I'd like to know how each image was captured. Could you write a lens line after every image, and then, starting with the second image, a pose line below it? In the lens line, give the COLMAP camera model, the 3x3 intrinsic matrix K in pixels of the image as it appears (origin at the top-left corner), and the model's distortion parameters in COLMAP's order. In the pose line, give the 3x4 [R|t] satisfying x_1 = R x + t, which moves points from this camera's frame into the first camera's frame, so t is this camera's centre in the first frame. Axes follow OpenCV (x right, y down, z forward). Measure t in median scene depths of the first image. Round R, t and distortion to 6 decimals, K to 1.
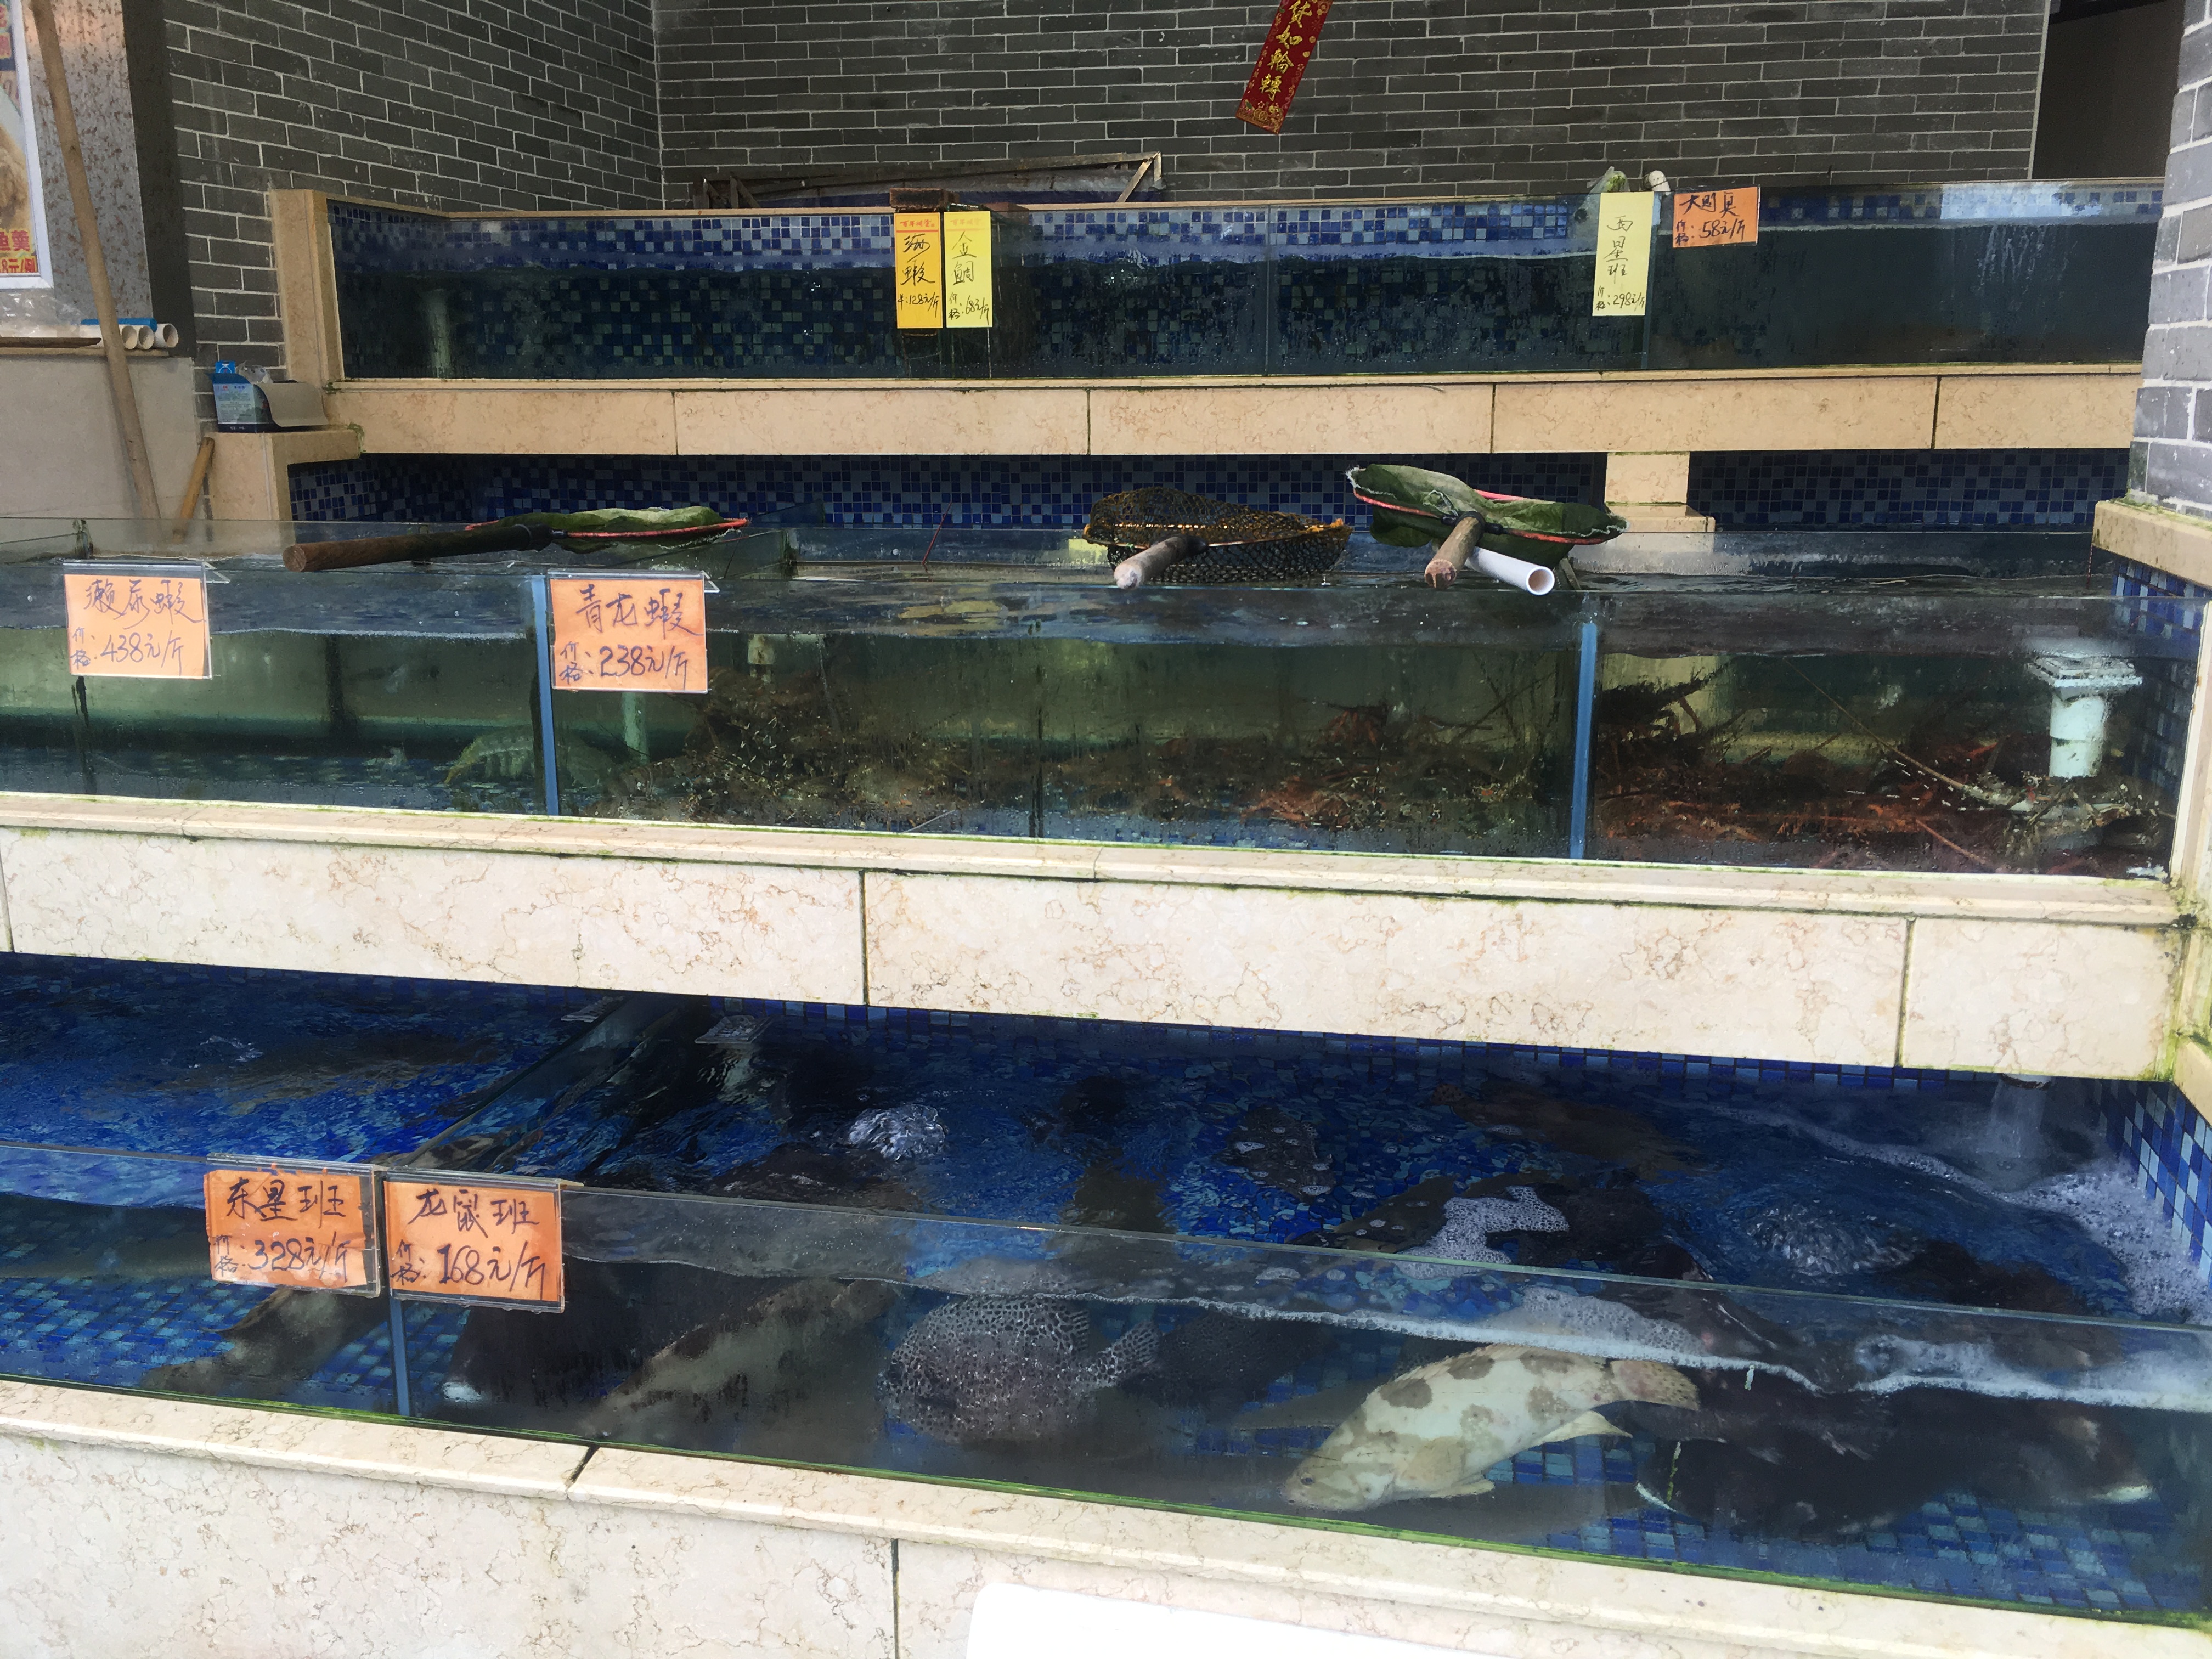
lens RADIAL K [[2053.1, 0, 1142.7], [0, 2053.1, 817.9], [0, 0, 1]] dist [0.132292, -0.234938]
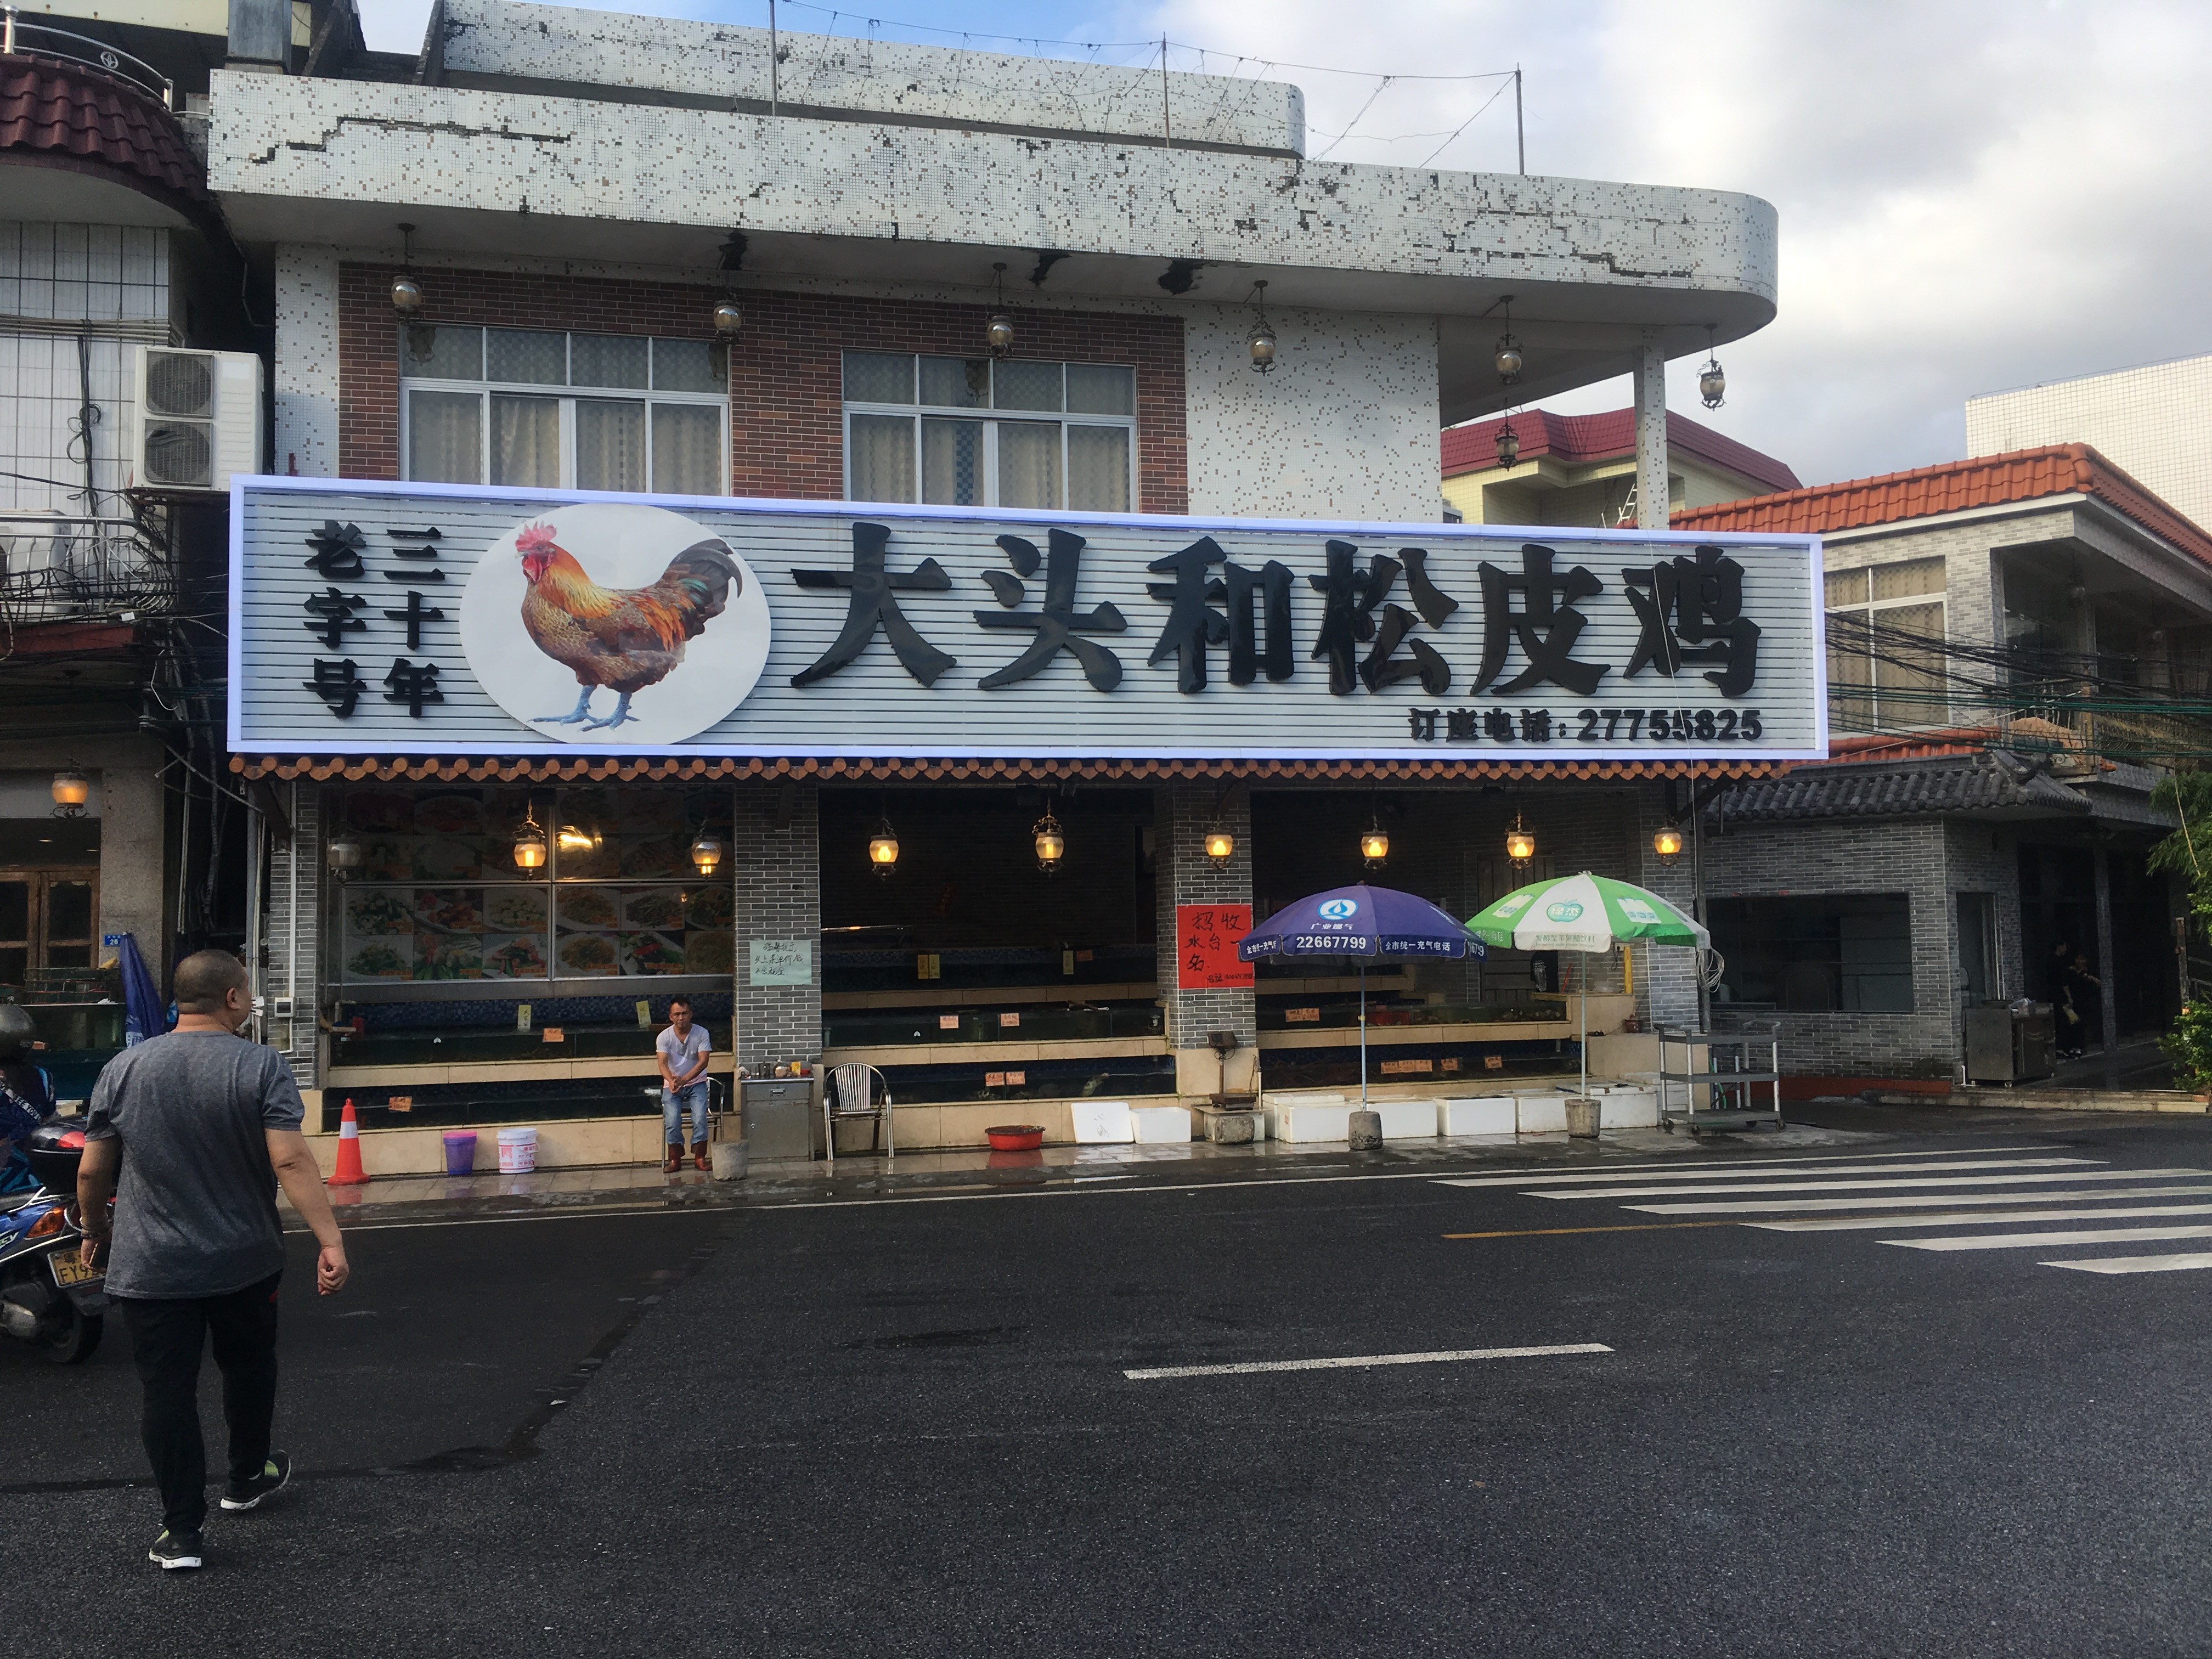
lens RADIAL K [[1953.0, 0, 1106.5], [0, 1953.0, 845.9], [0, 0, 1]] dist [0.135339, -0.185015]
pose [[0.923804, 0.002371, 0.382859, -1.019057], [0.099341, 0.964249, -0.245673, 0.429254], [-0.369753, 0.264988, 0.890541, -2.266856]]
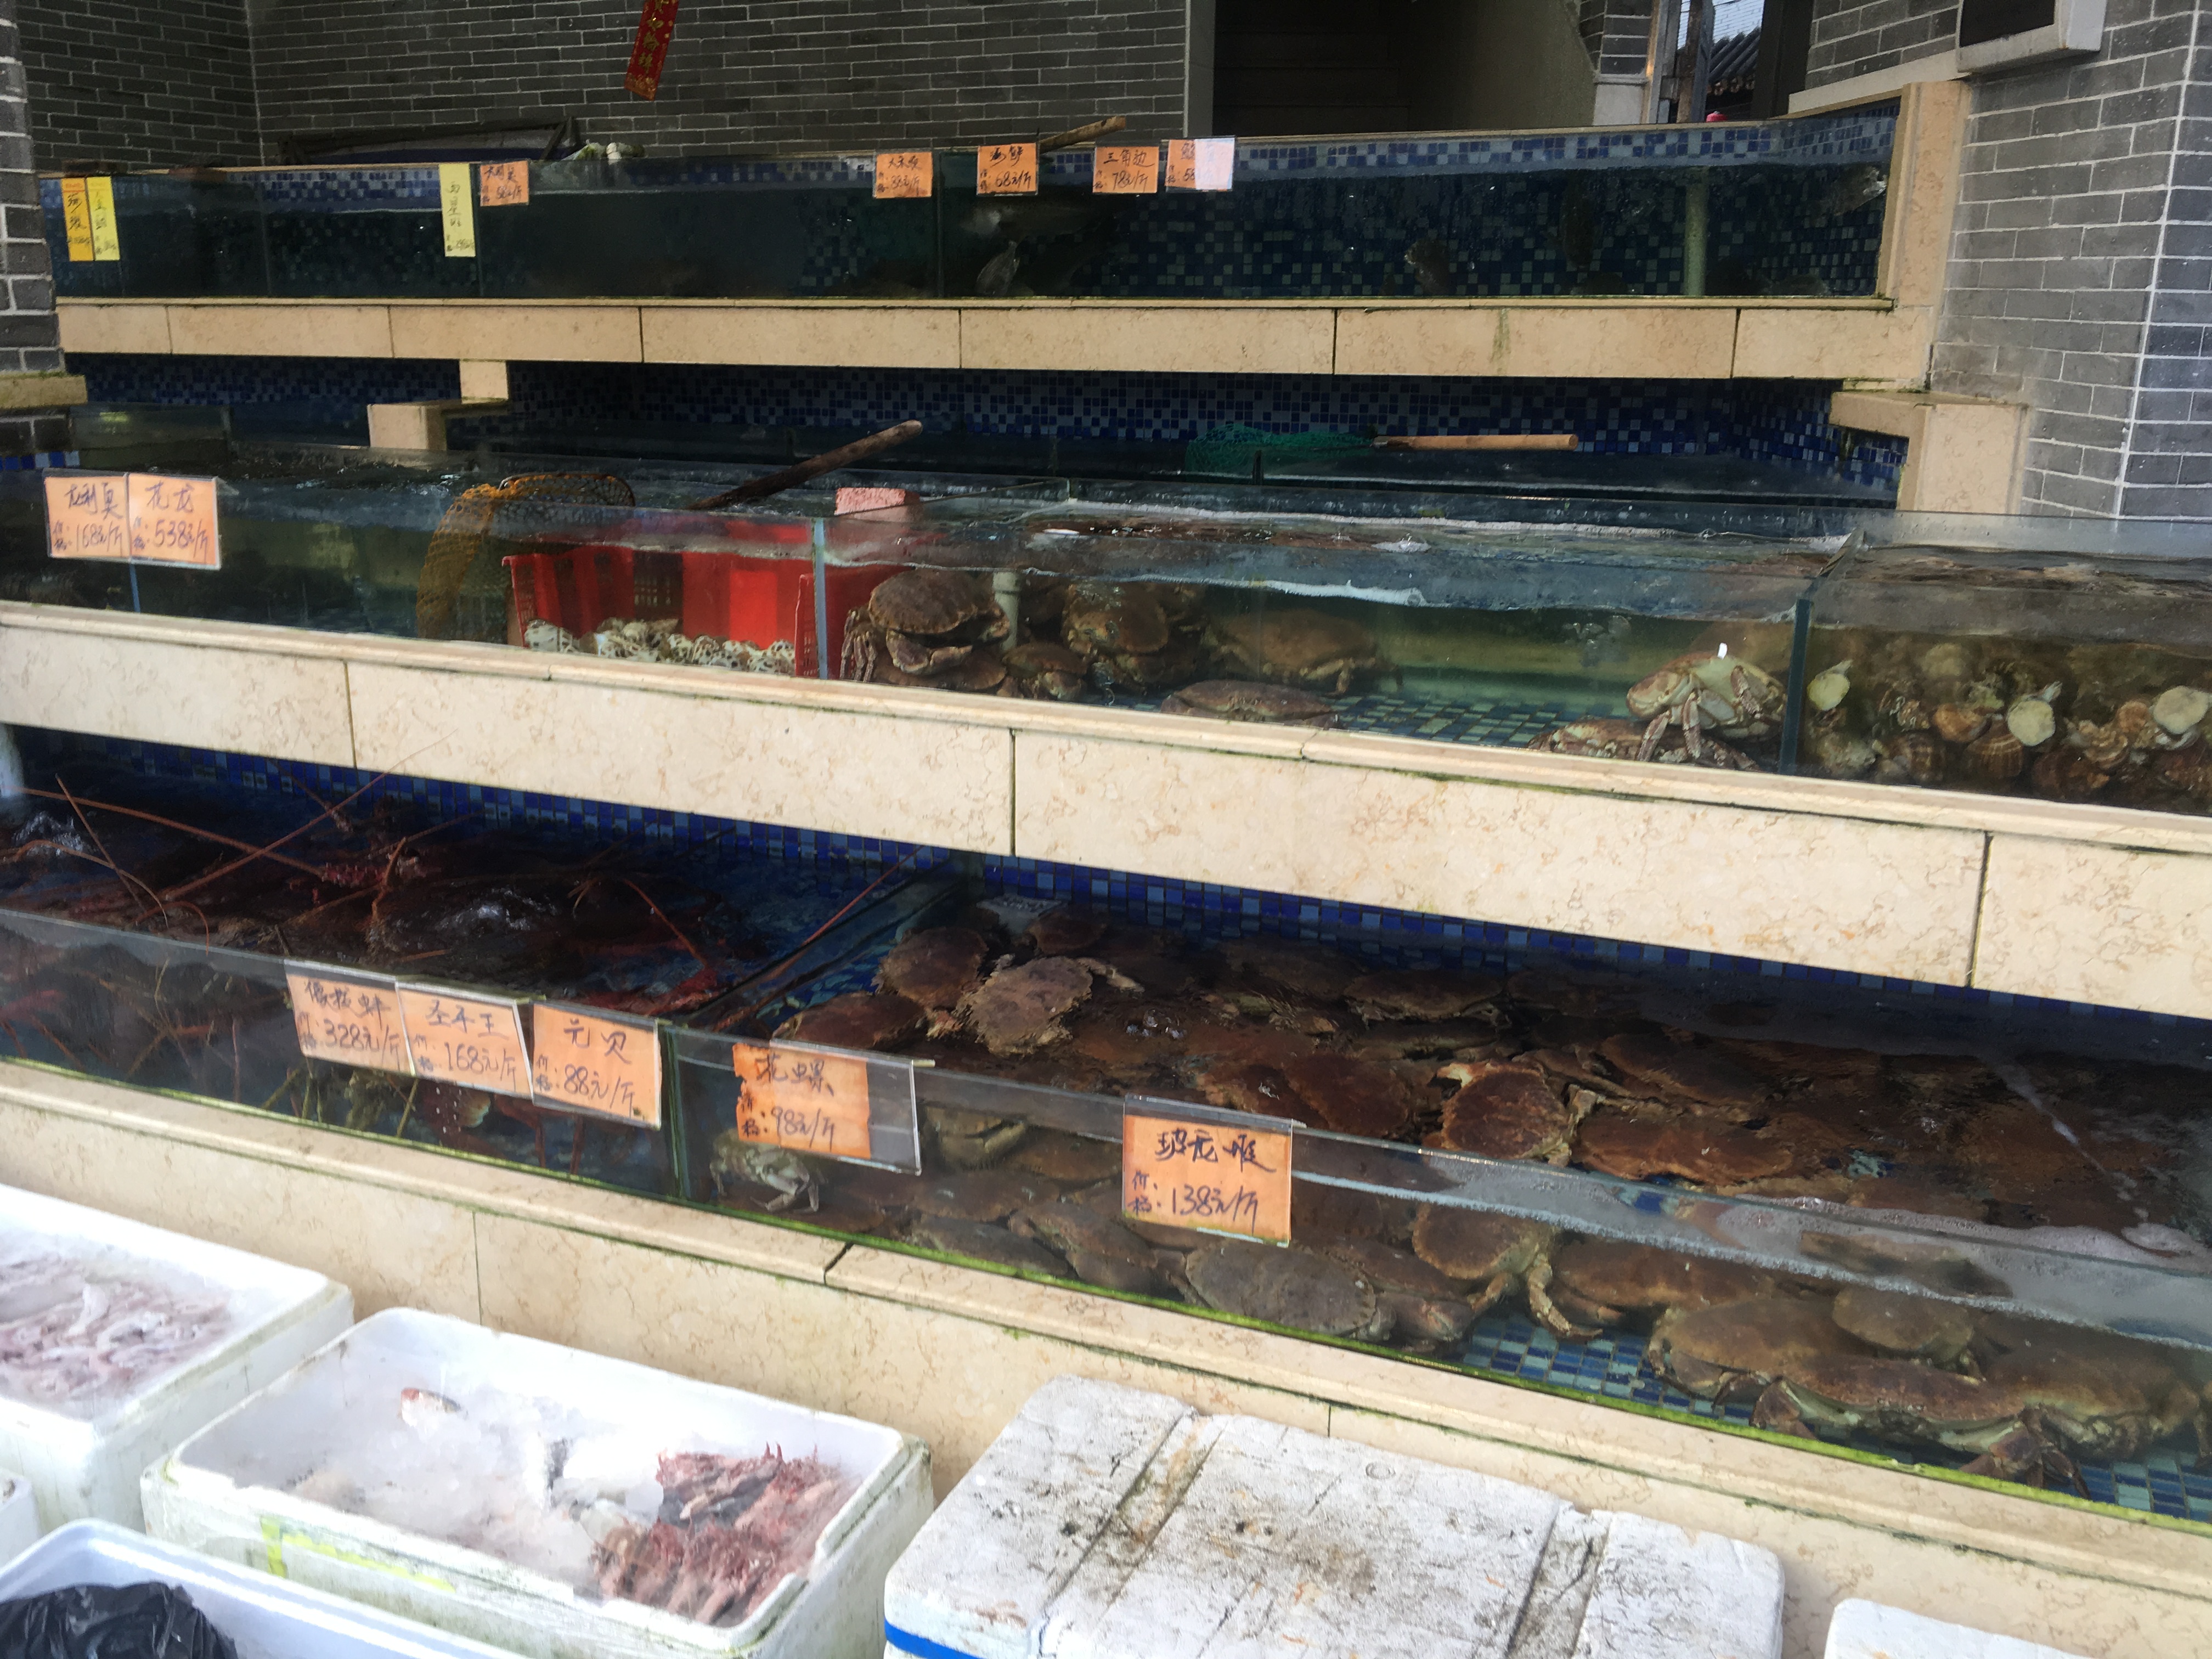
lens RADIAL K [[1953.0, 0, 1106.5], [0, 1953.0, 845.9], [0, 0, 1]] dist [0.135339, -0.185015]
pose [[0.974553, 0.061058, -0.215682, 0.636222], [-0.047658, 0.996628, 0.066798, 0.022687], [0.219033, -0.054819, 0.974176, -0.128023]]
